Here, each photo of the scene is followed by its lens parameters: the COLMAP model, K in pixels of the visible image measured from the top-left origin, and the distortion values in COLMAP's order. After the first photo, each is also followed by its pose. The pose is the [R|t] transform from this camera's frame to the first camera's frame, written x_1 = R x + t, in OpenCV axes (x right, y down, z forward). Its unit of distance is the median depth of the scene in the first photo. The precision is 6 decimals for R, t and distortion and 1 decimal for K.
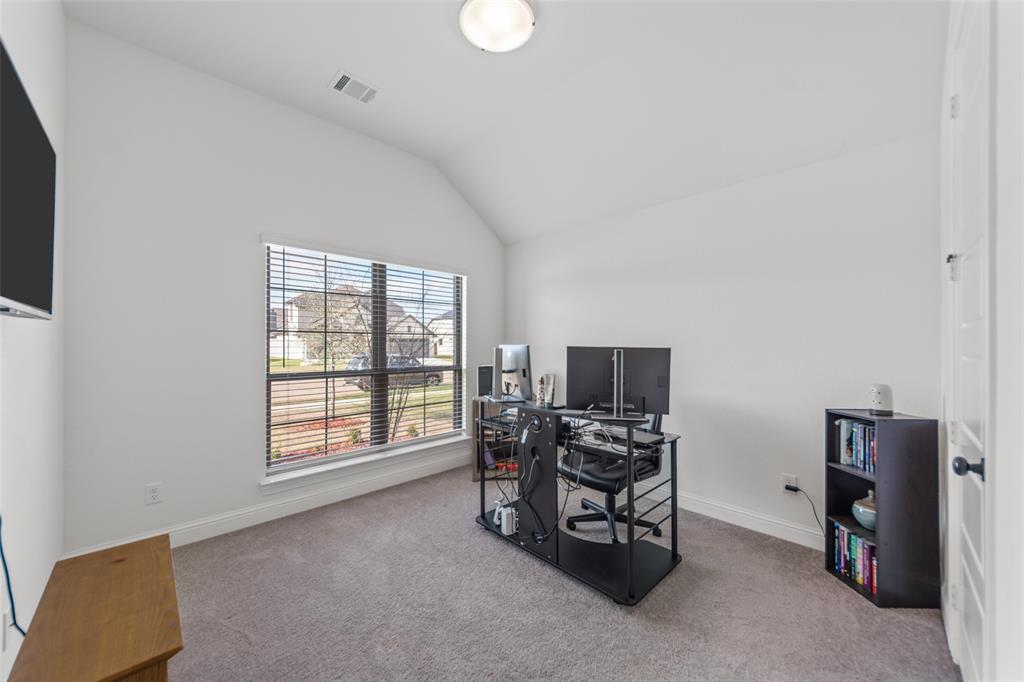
lens RADIAL K [[373.9, 0, 511.5], [0, 373.9, 342.8], [0, 0, 1]] dist [-0.007568, 0.002013]
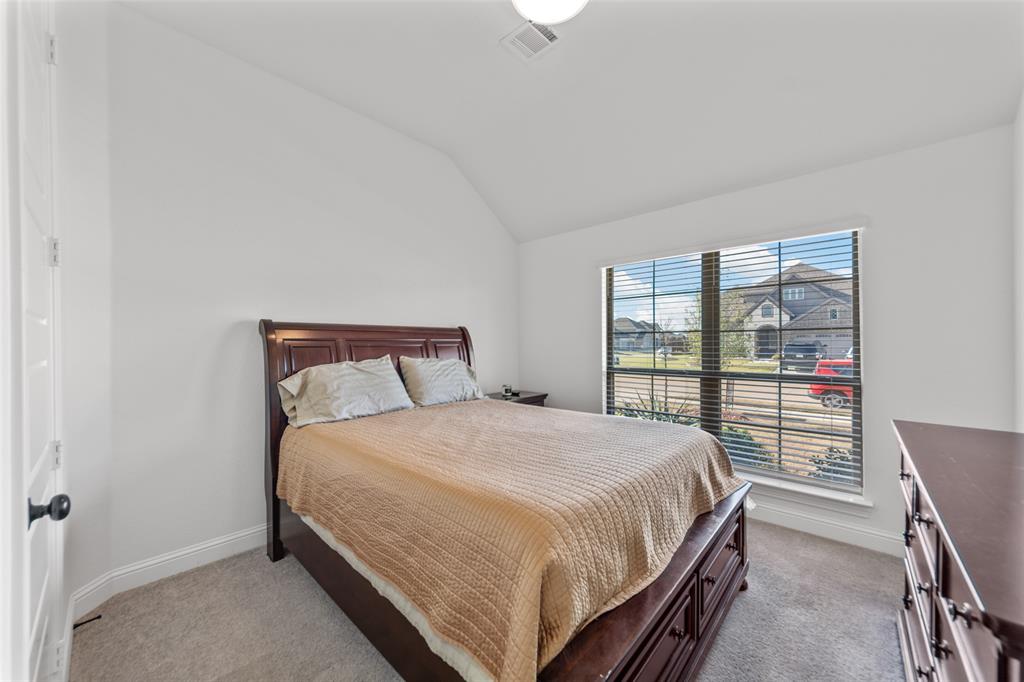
lens RADIAL K [[373.9, 0, 511.1], [0, 373.9, 341.7], [0, 0, 1]] dist [-0.007568, 0.002013]
pose [[0.044953, -0.002372, -0.998986, 0.501167], [0.001178, 0.999997, -0.002322, 0.001089], [0.998988, -0.001072, 0.044956, 0.480559]]
